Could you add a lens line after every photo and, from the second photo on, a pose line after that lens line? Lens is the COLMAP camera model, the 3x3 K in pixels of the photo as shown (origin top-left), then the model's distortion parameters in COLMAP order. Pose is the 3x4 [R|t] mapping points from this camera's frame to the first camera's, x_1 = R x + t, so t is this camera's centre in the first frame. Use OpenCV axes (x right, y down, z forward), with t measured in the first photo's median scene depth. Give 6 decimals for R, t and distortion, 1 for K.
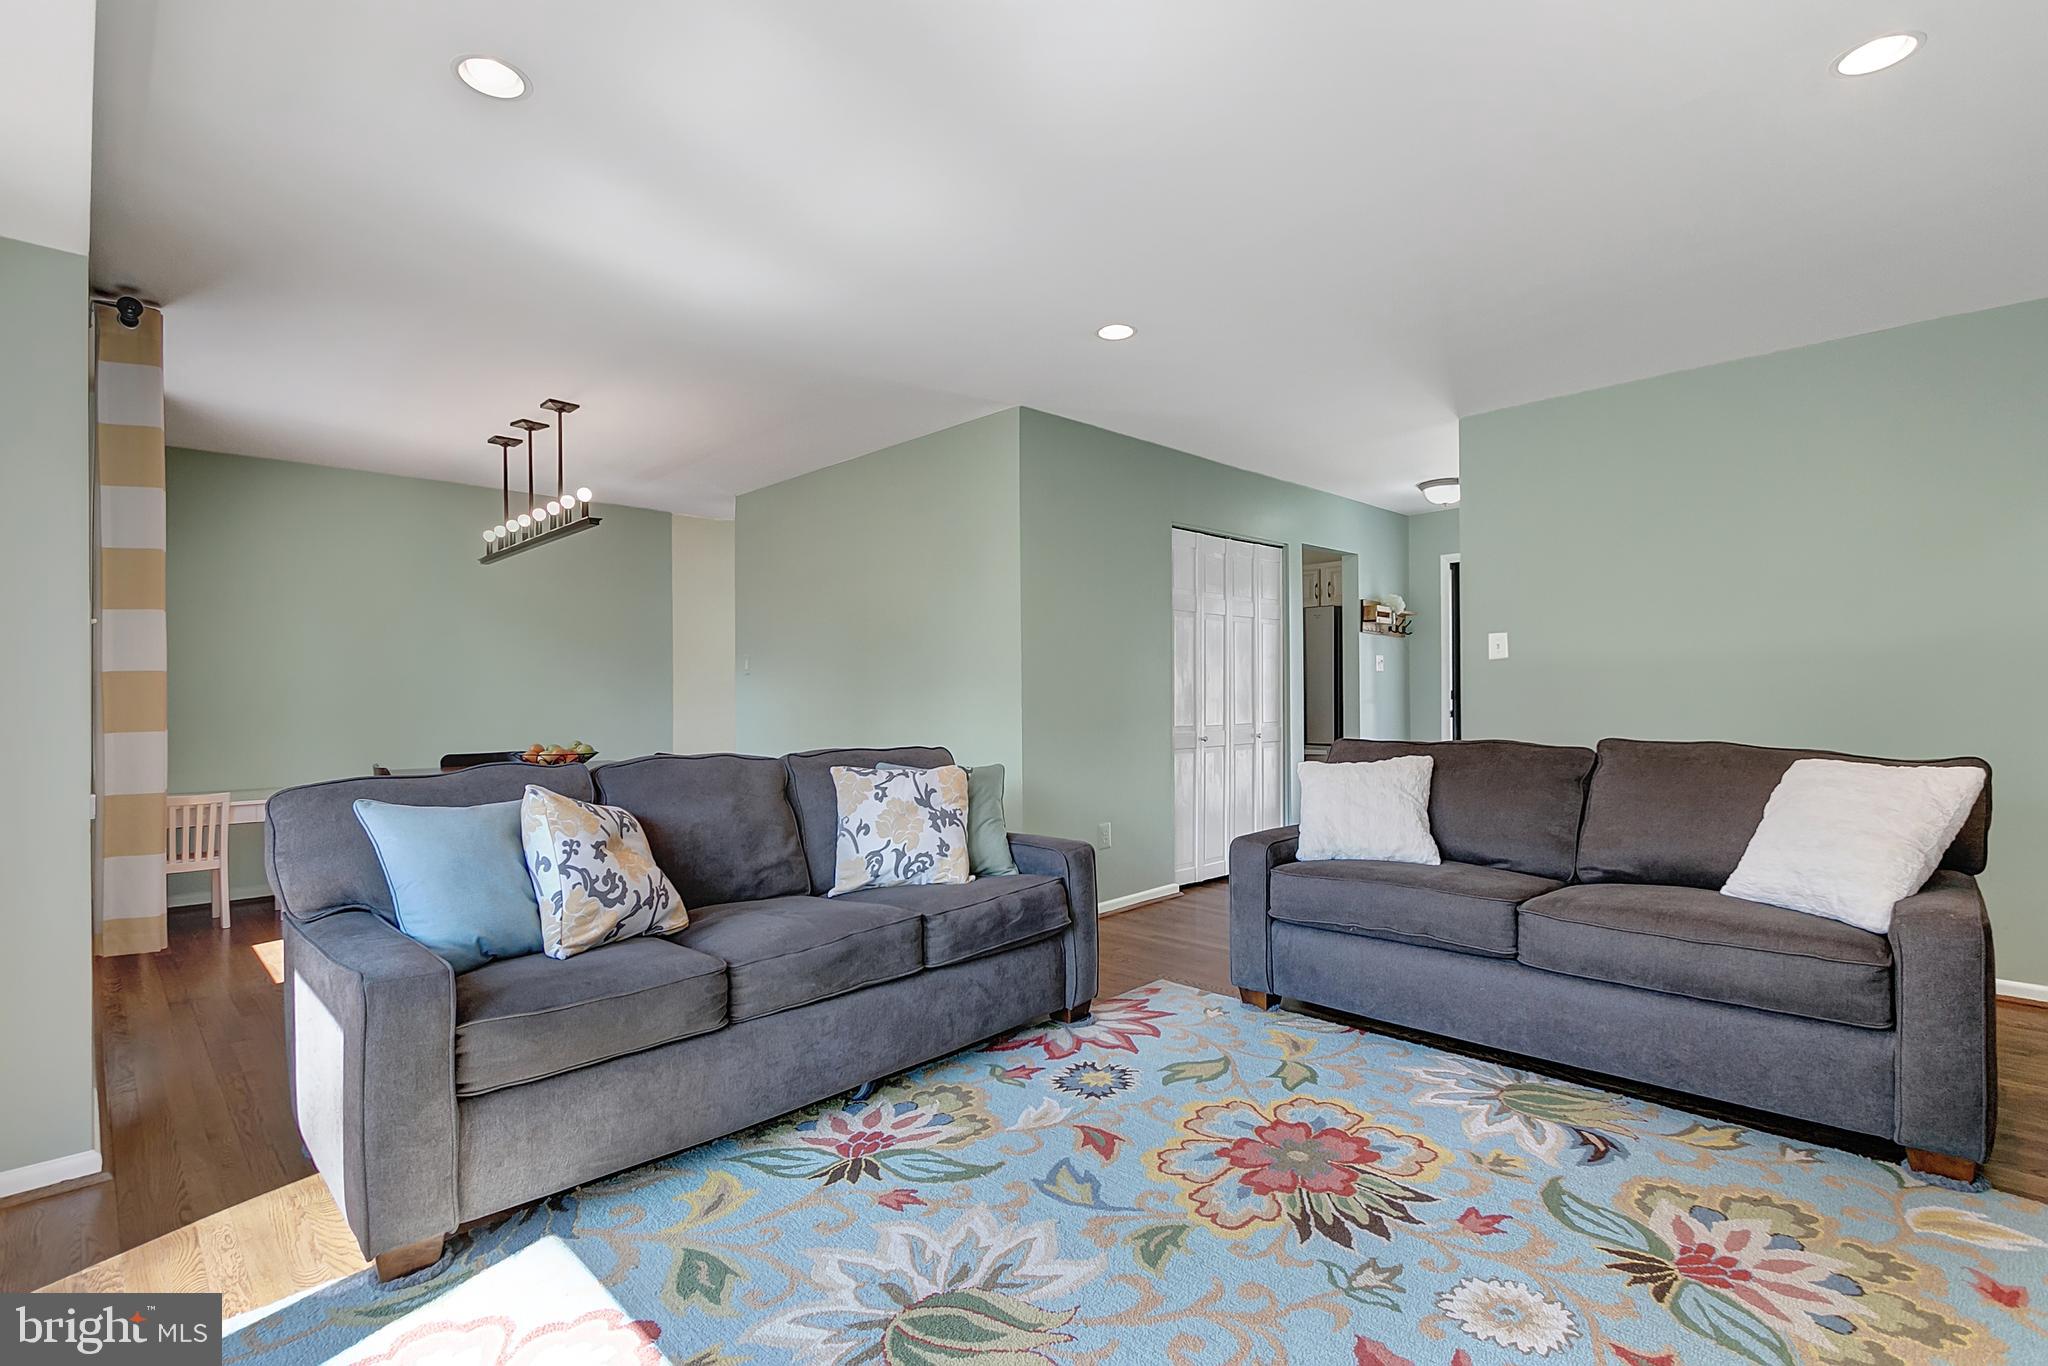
lens RADIAL K [[955.5, 0, 1024.0], [0, 955.5, 683.0], [0, 0, 1]] dist [0.003922, -0.000075]
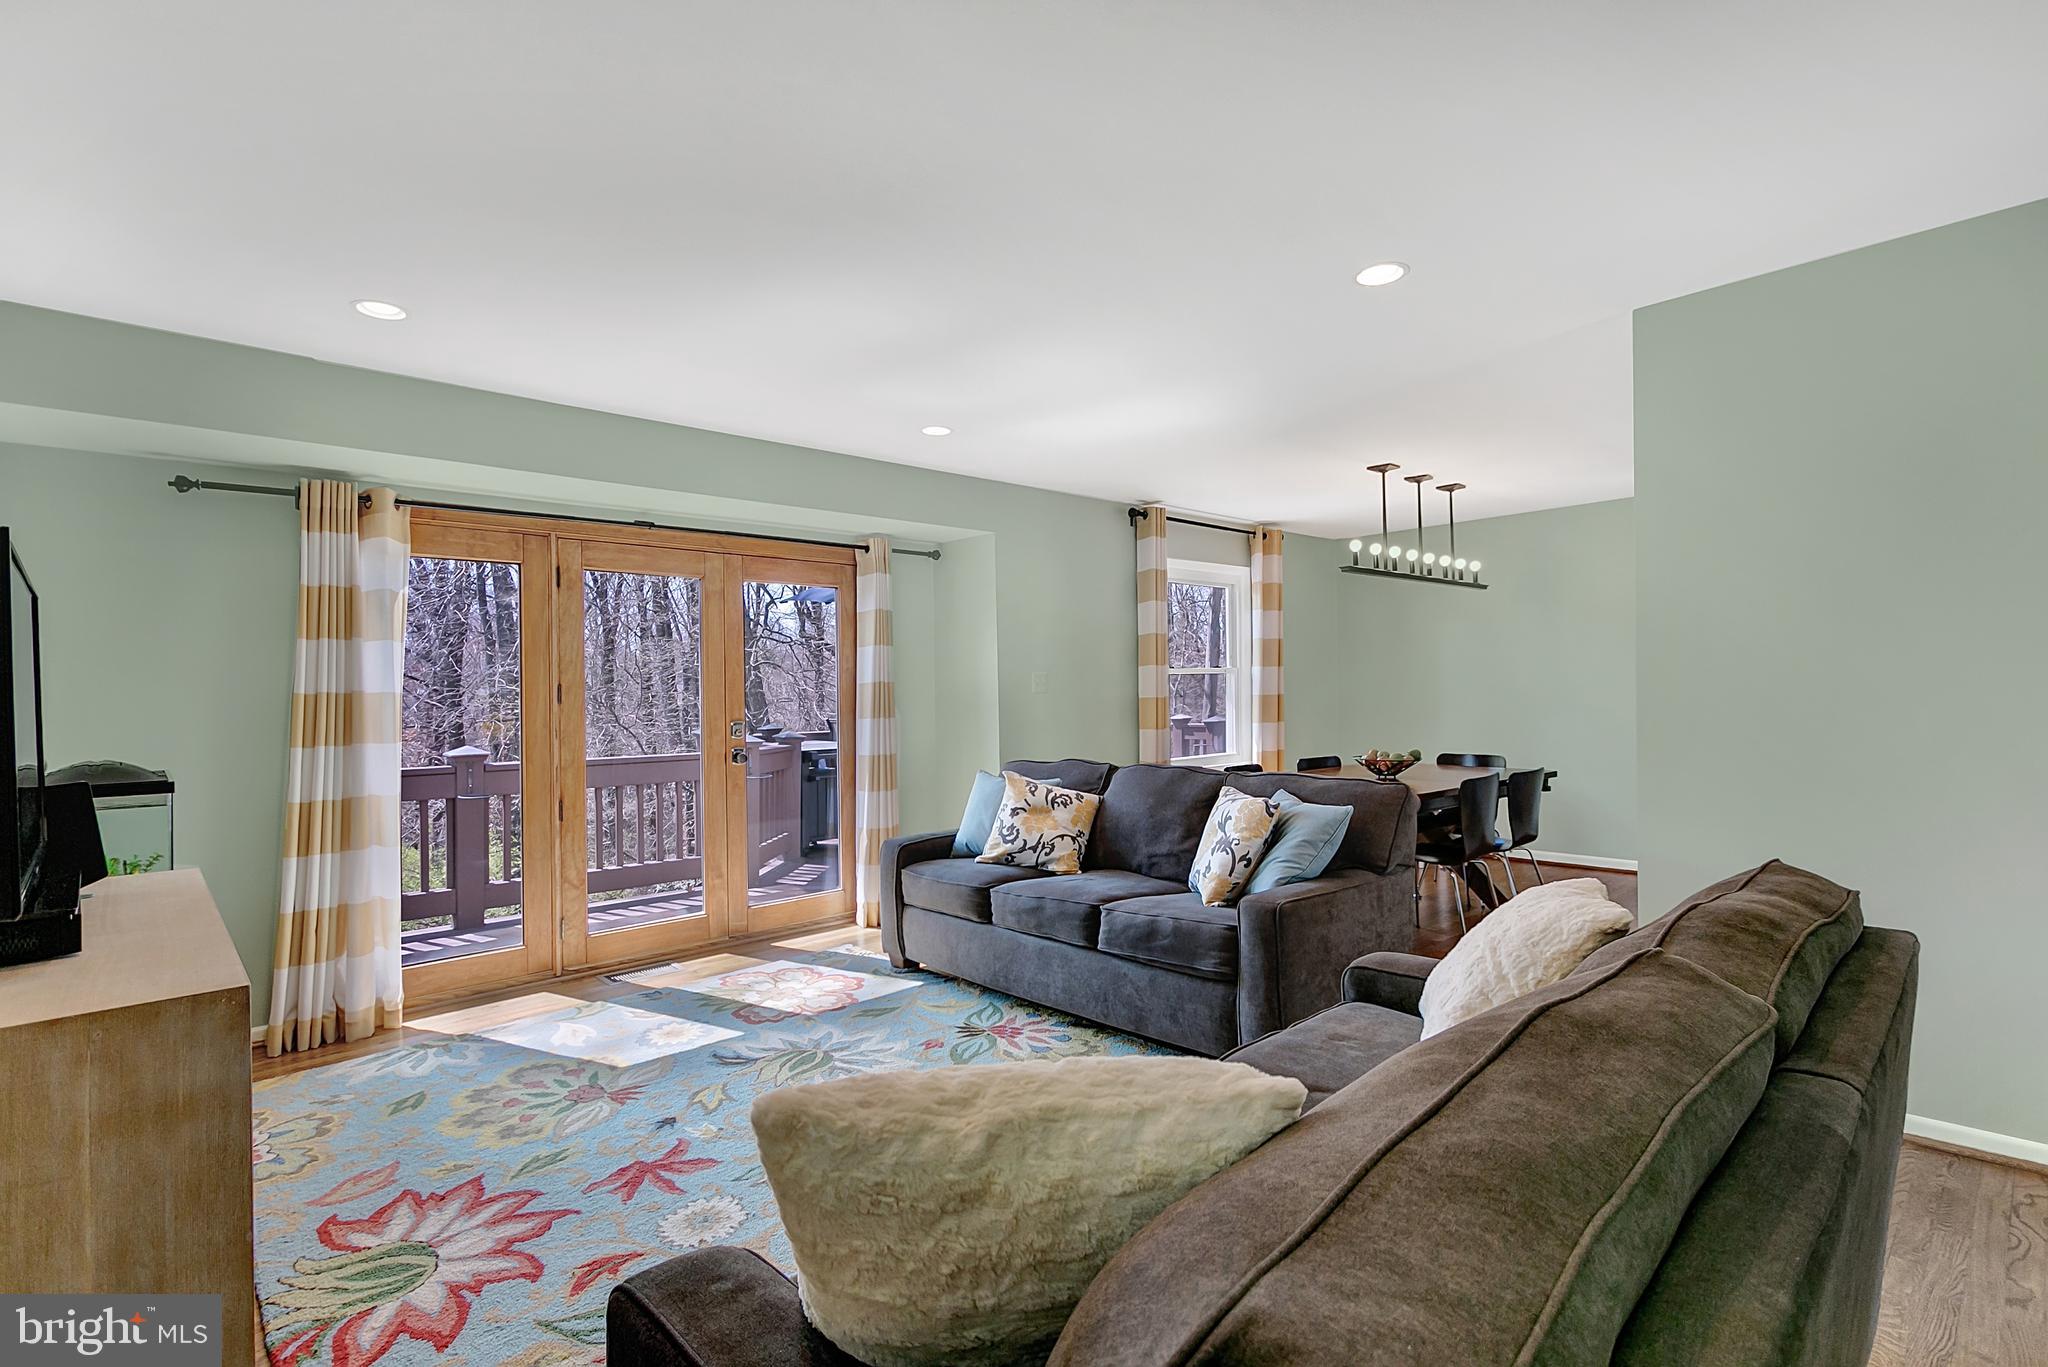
lens RADIAL K [[955.5, 0, 1024.0], [0, 955.5, 683.5], [0, 0, 1]] dist [0.003922, -0.000075]
pose [[-0.017589, 0.012151, -0.999771, 1.318461], [0.025374, 0.999610, 0.011703, -0.081428], [0.999523, -0.025162, -0.017890, 1.059318]]
